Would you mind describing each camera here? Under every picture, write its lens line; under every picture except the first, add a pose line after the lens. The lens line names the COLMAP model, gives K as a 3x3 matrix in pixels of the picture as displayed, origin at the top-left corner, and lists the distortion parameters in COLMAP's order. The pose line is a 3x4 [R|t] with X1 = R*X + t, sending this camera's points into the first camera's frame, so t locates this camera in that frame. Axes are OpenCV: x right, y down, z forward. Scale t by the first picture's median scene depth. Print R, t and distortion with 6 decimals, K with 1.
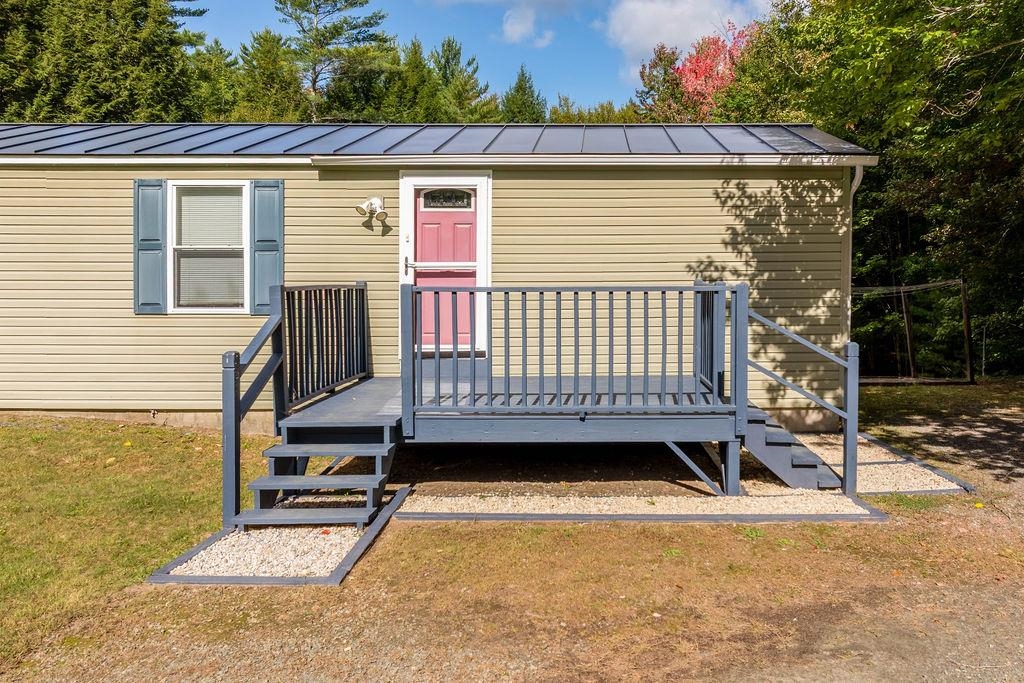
lens RADIAL K [[914.6, 0, 512.3], [0, 914.6, 320.1], [0, 0, 1]] dist [0.007140, 0.001207]
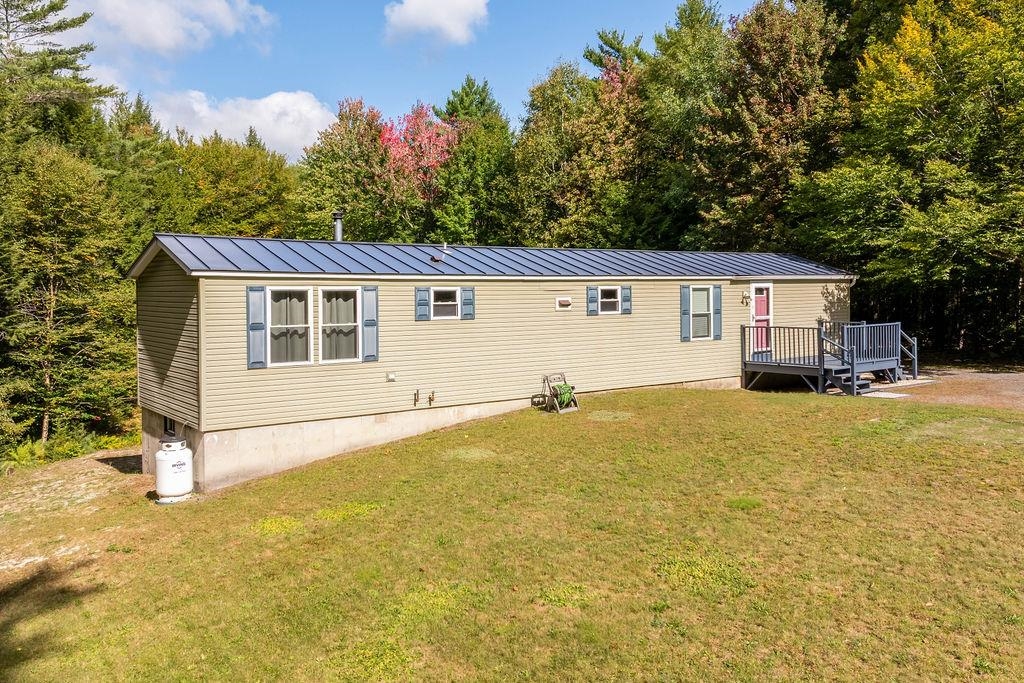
lens RADIAL K [[852.3, 0, 513.1], [0, 852.3, 334.8], [0, 0, 1]] dist [0.059754, -0.095609]
pose [[0.799976, -0.041248, 0.598613, -2.089750], [0.051063, 0.998695, 0.000577, -0.048233], [-0.597856, 0.030105, 0.801038, -0.515977]]
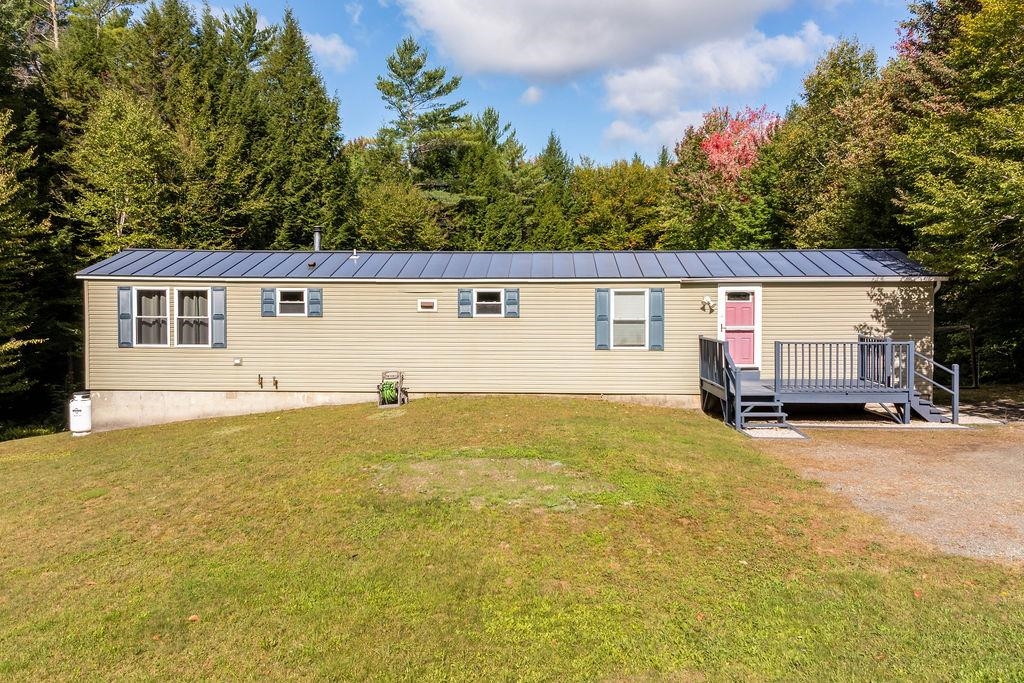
lens RADIAL K [[754.7, 0, 512.0], [0, 754.7, 341.5], [0, 0, 1]] dist [0.033979, -0.003484]
pose [[0.999067, 0.001267, -0.043172, -0.533228], [-0.001308, 0.999999, -0.000908, -0.024309], [0.043171, 0.000963, 0.999067, -0.811057]]
